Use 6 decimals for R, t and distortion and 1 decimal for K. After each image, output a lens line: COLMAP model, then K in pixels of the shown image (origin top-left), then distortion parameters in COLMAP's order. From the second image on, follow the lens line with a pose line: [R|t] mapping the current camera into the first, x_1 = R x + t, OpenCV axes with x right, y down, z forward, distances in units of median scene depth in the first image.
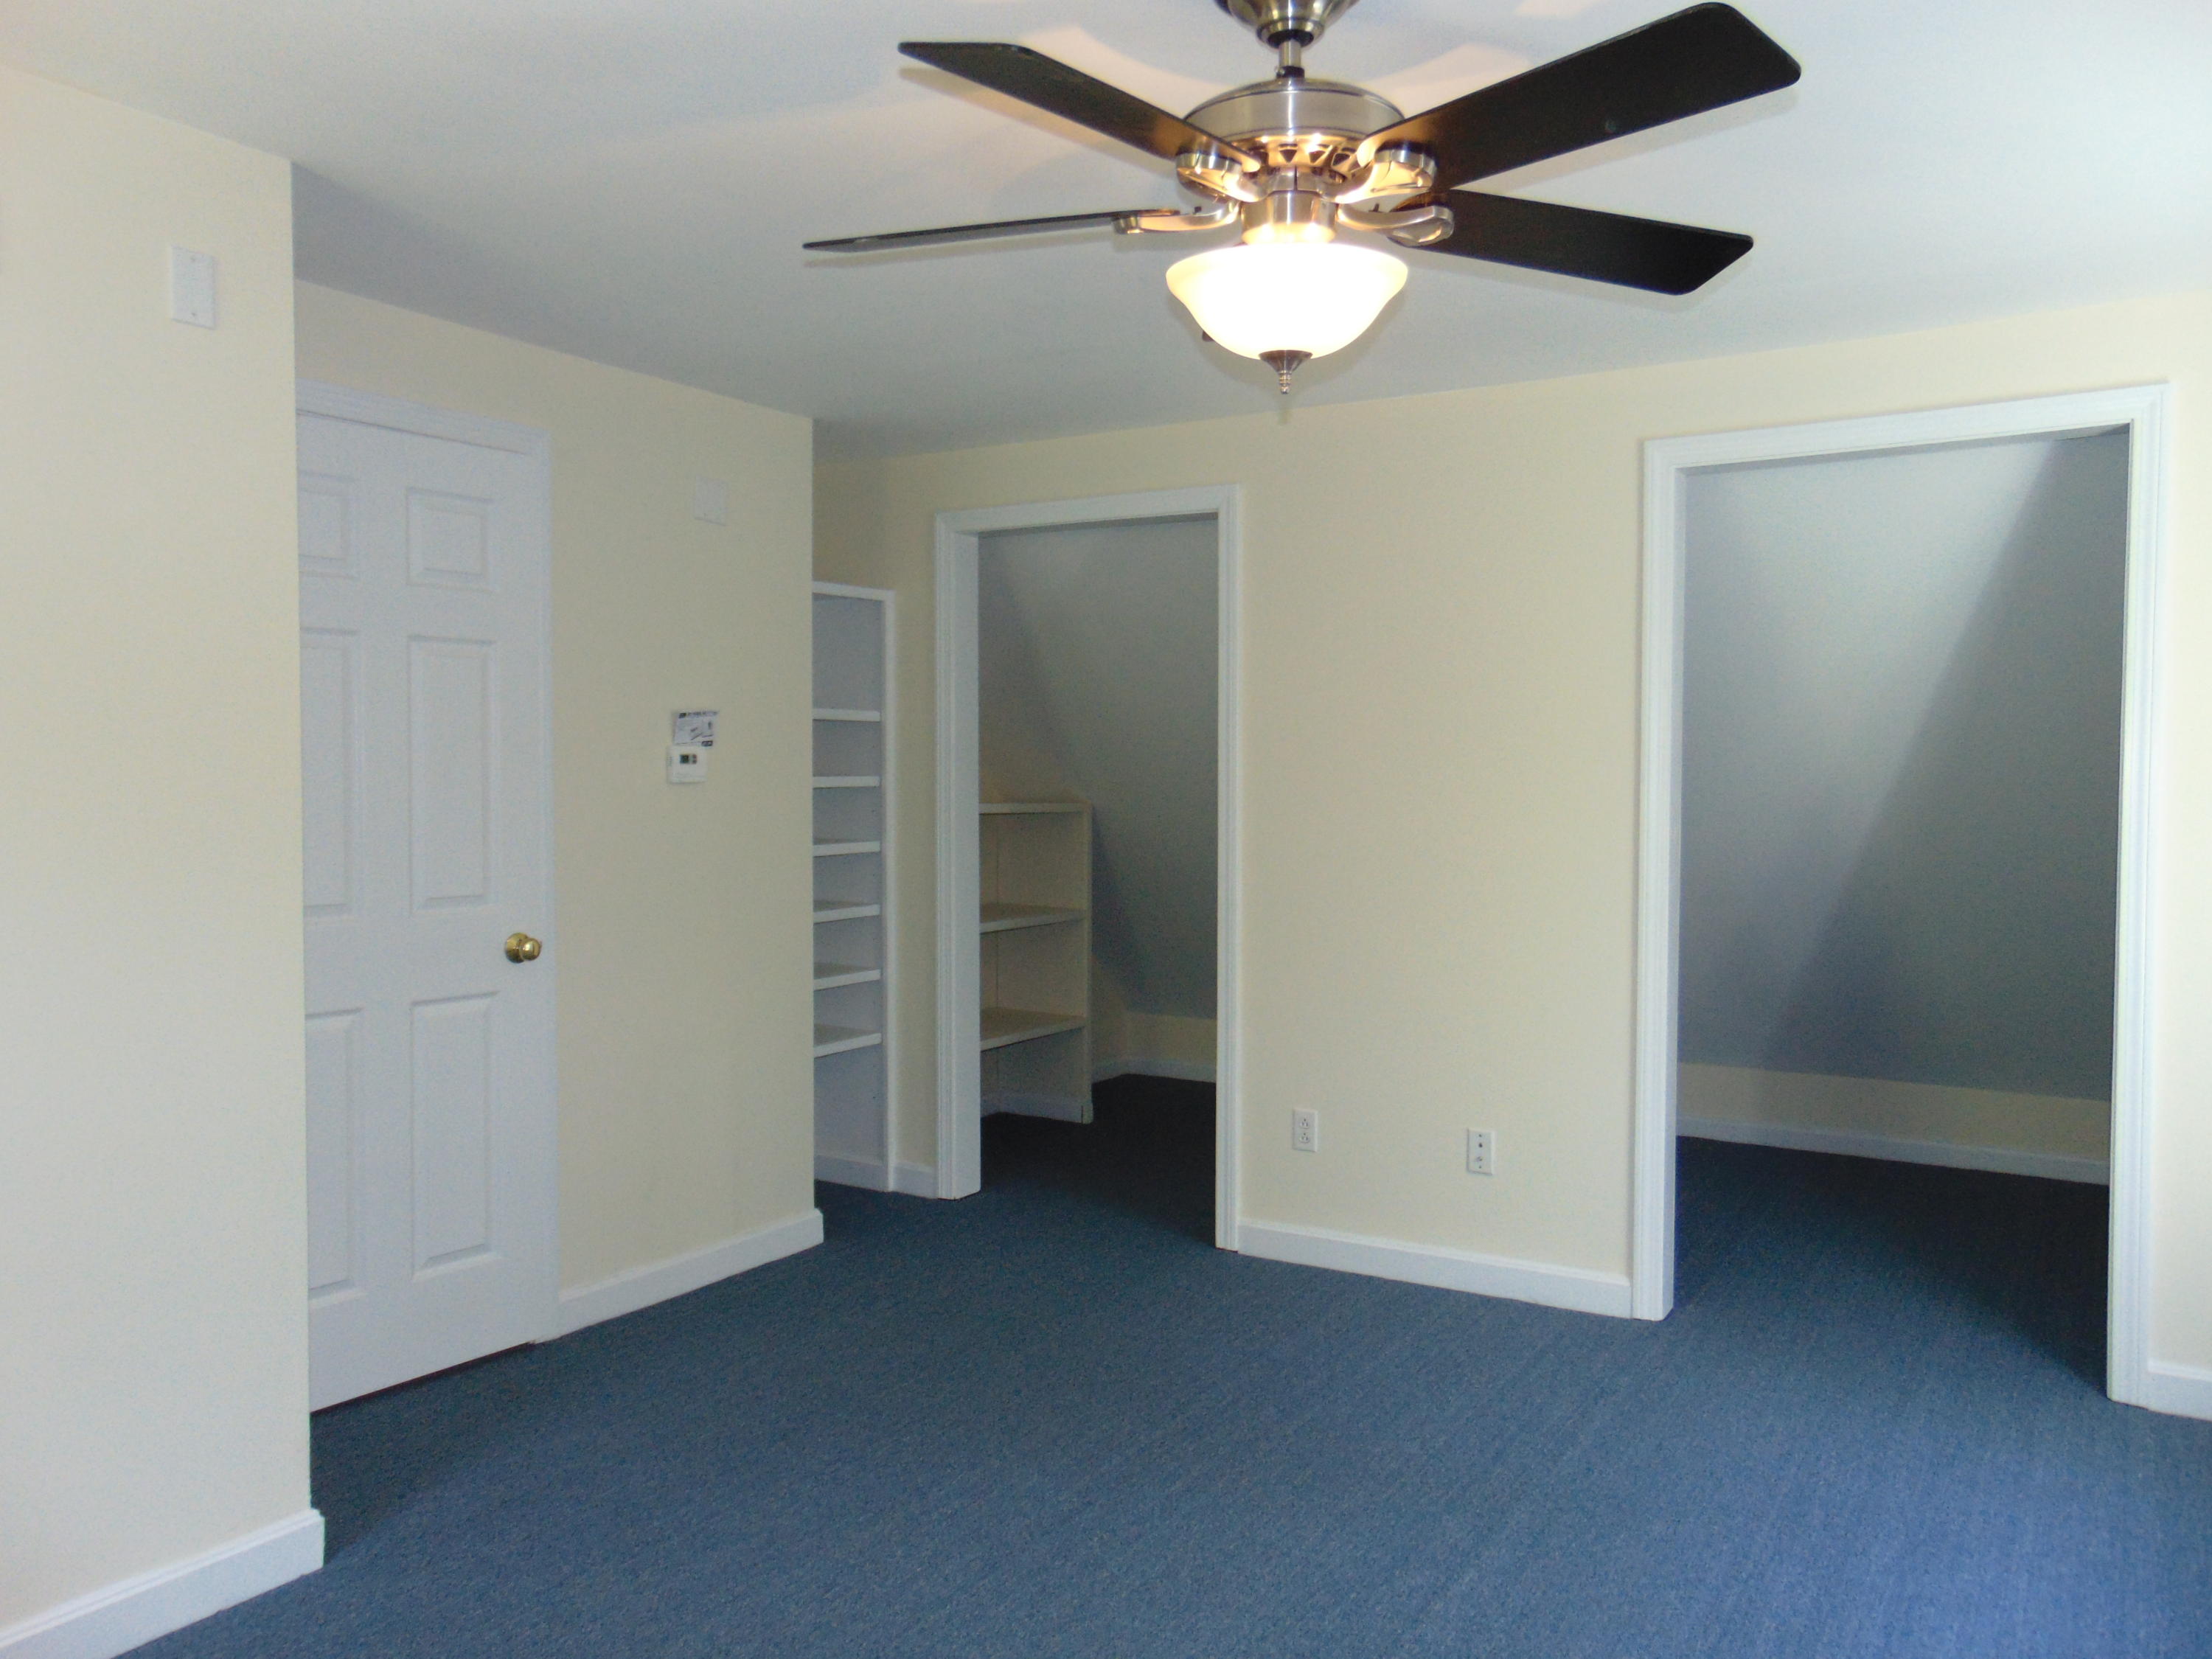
lens RADIAL K [[1663.1, 0, 1106.0], [0, 1663.1, 829.5], [0, 0, 1]] dist [-0.033960, 0.072684]
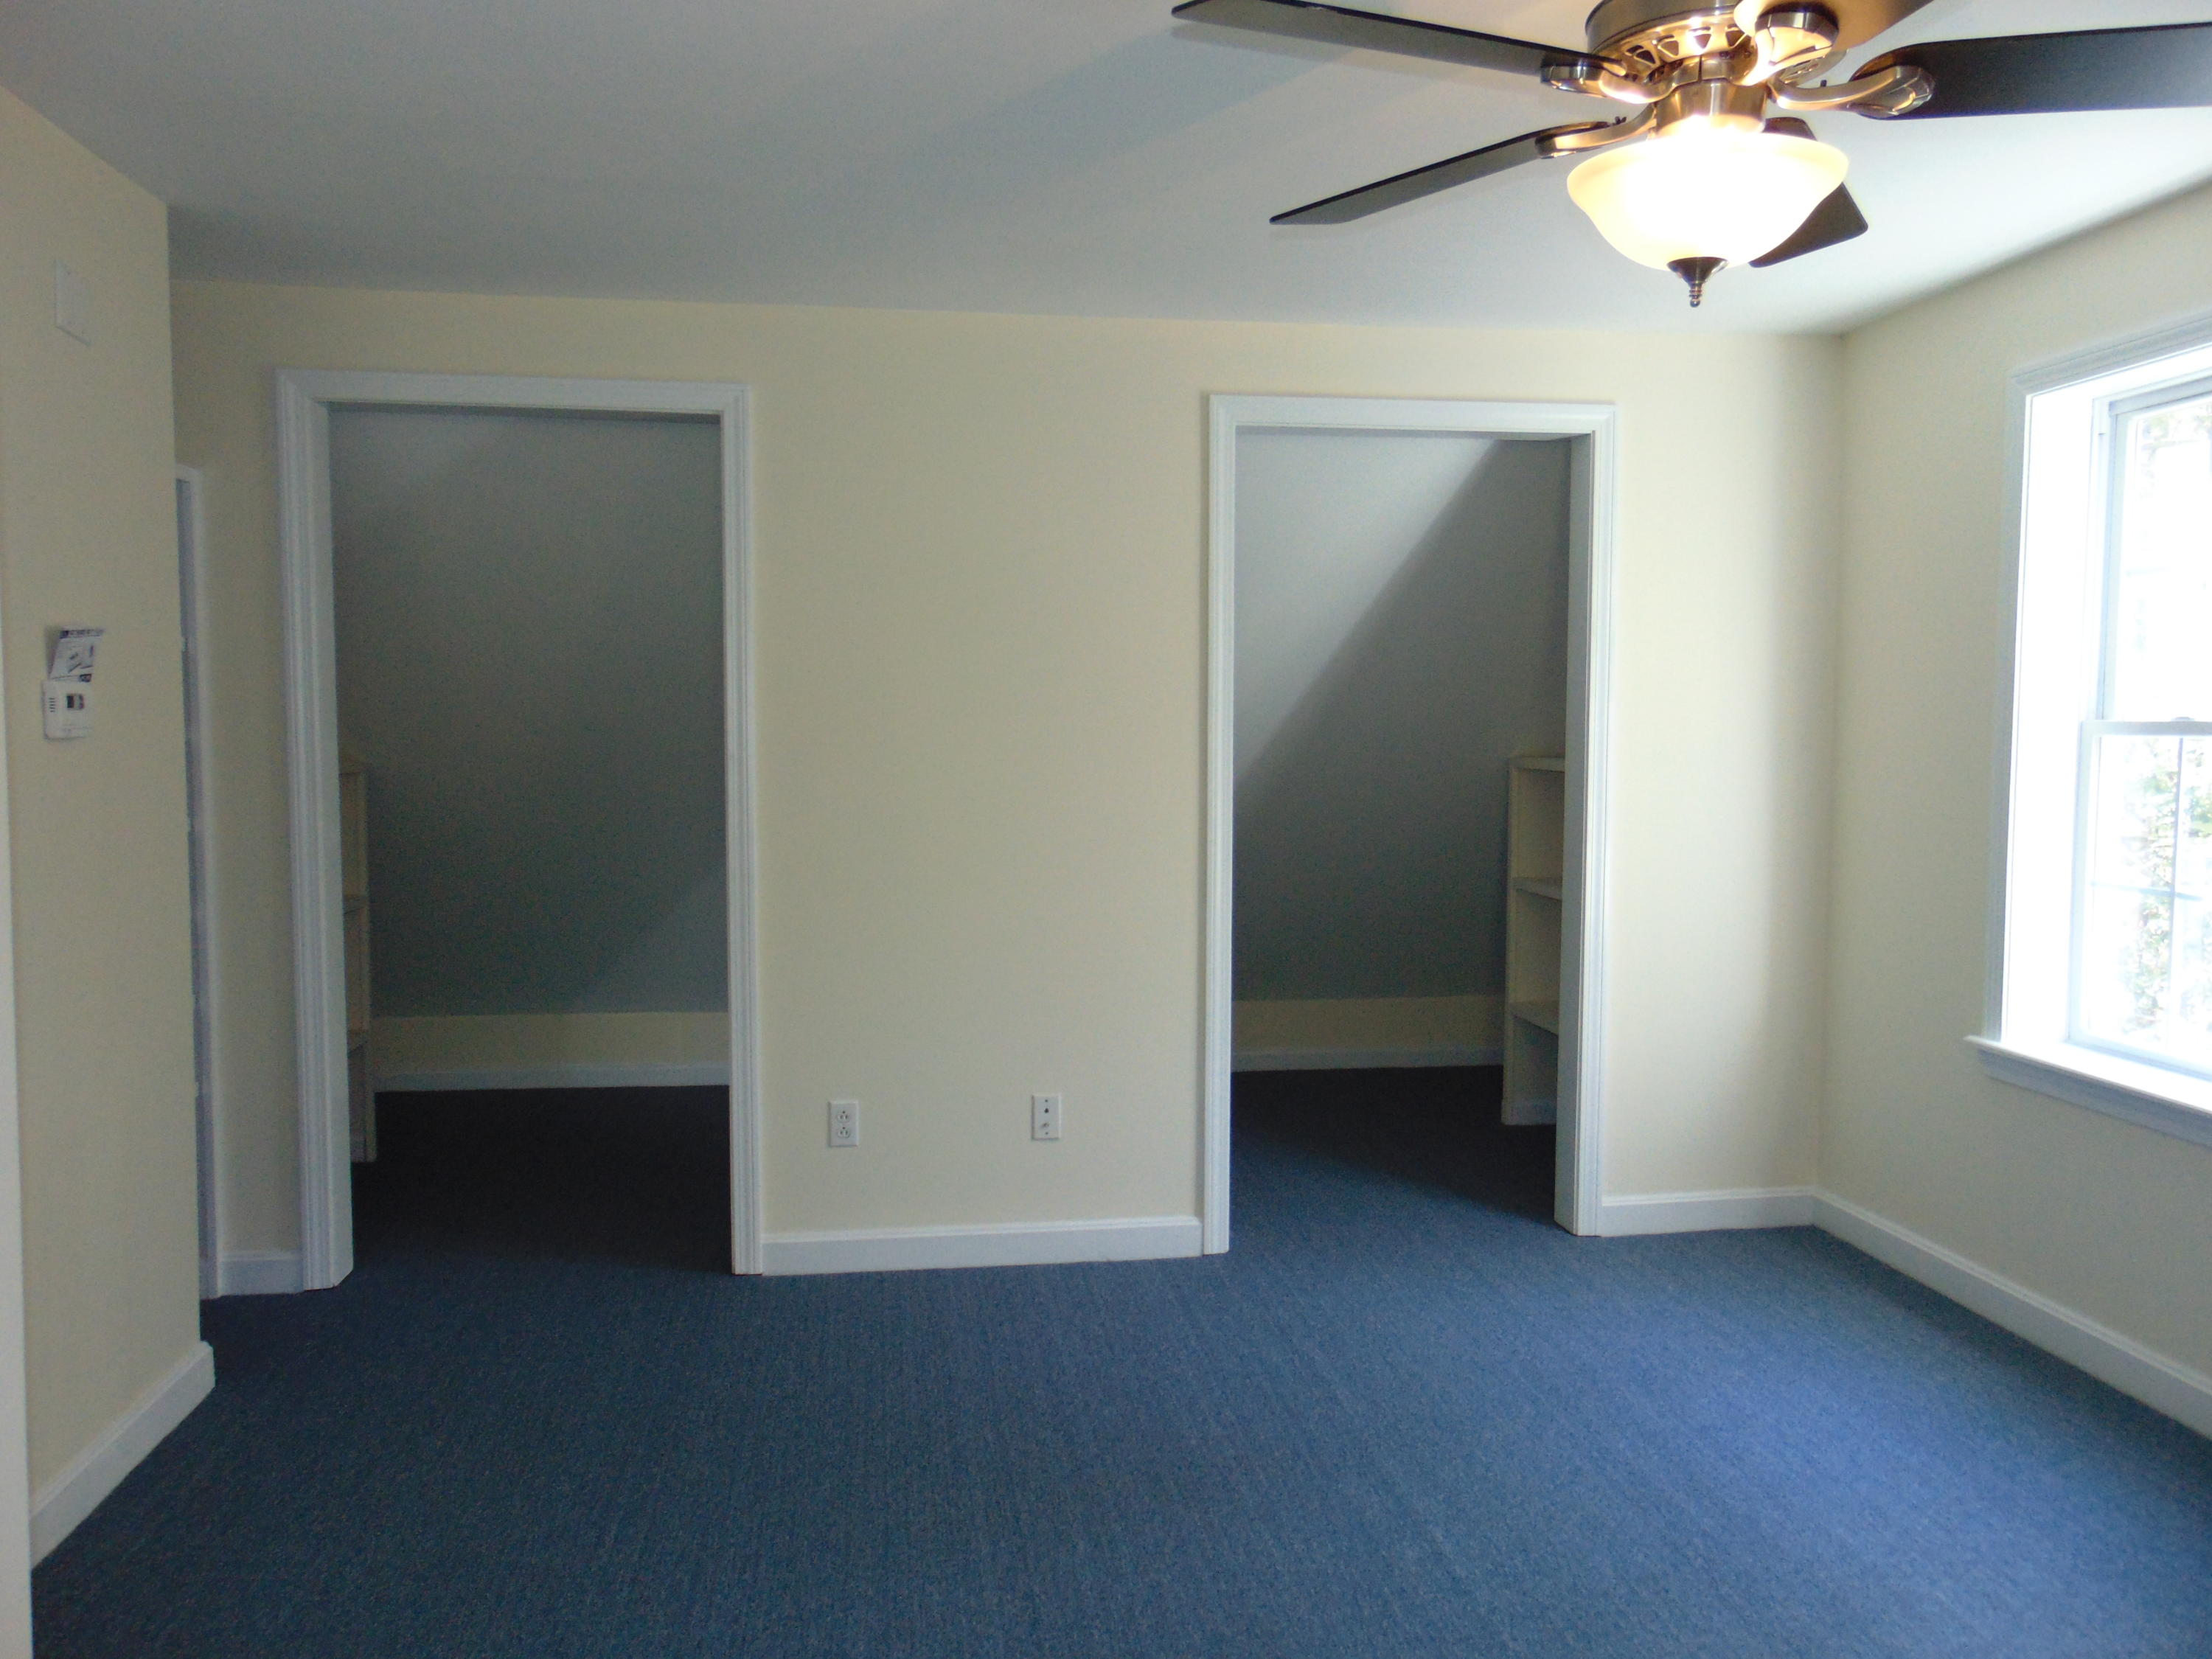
lens RADIAL K [[1663.1, 0, 1106.0], [0, 1663.1, 829.5], [0, 0, 1]] dist [-0.033960, 0.072684]
pose [[0.767820, -0.040949, 0.639355, -0.355781], [0.021608, 0.999043, 0.038036, -0.008366], [-0.640301, -0.015390, 0.767970, 0.239370]]
